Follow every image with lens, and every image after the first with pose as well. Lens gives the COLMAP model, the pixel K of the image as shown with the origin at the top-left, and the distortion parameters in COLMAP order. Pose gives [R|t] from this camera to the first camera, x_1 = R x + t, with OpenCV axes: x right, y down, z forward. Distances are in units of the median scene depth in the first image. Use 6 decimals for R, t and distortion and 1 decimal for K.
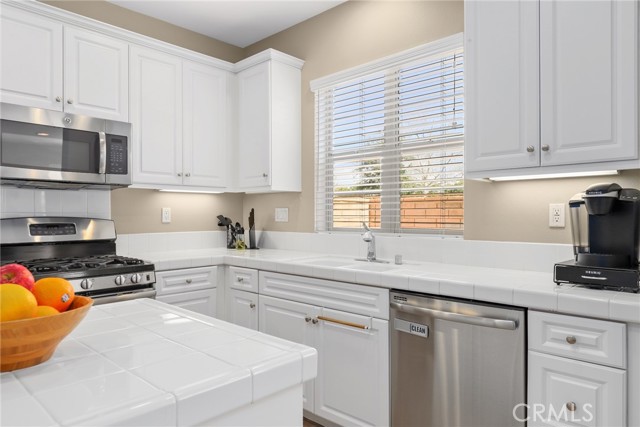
lens RADIAL K [[419.3, 0, 320.0], [0, 419.3, 213.5], [0, 0, 1]] dist [0.002323, 0.000845]
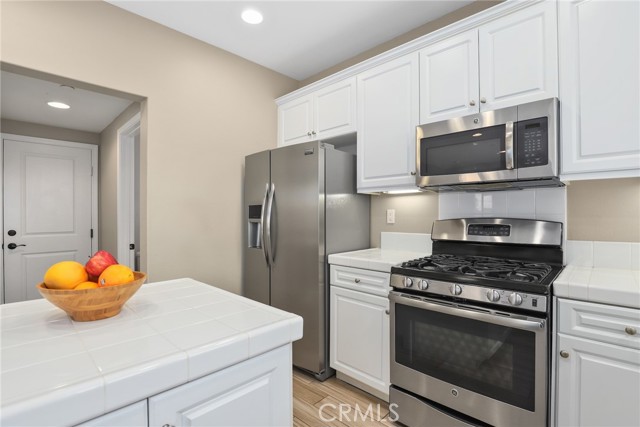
lens RADIAL K [[306.8, 0, 320.0], [0, 306.8, 213.5], [0, 0, 1]] dist [-0.002977, -0.000404]
pose [[-0.018980, -0.004614, -0.999809, 0.117415], [0.005703, 0.999973, -0.004723, -0.001282], [0.999804, -0.005791, -0.018953, 0.569967]]
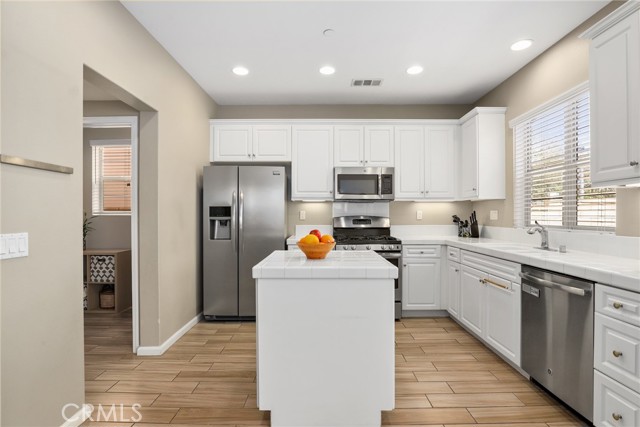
lens RADIAL K [[306.8, 0, 320.0], [0, 306.8, 213.5], [0, 0, 1]] dist [-0.002977, -0.000404]
pose [[0.682519, -0.002156, -0.730865, 0.339819], [0.001321, 0.999998, -0.001716, -0.001323], [0.730867, 0.000206, 0.682520, -0.204591]]
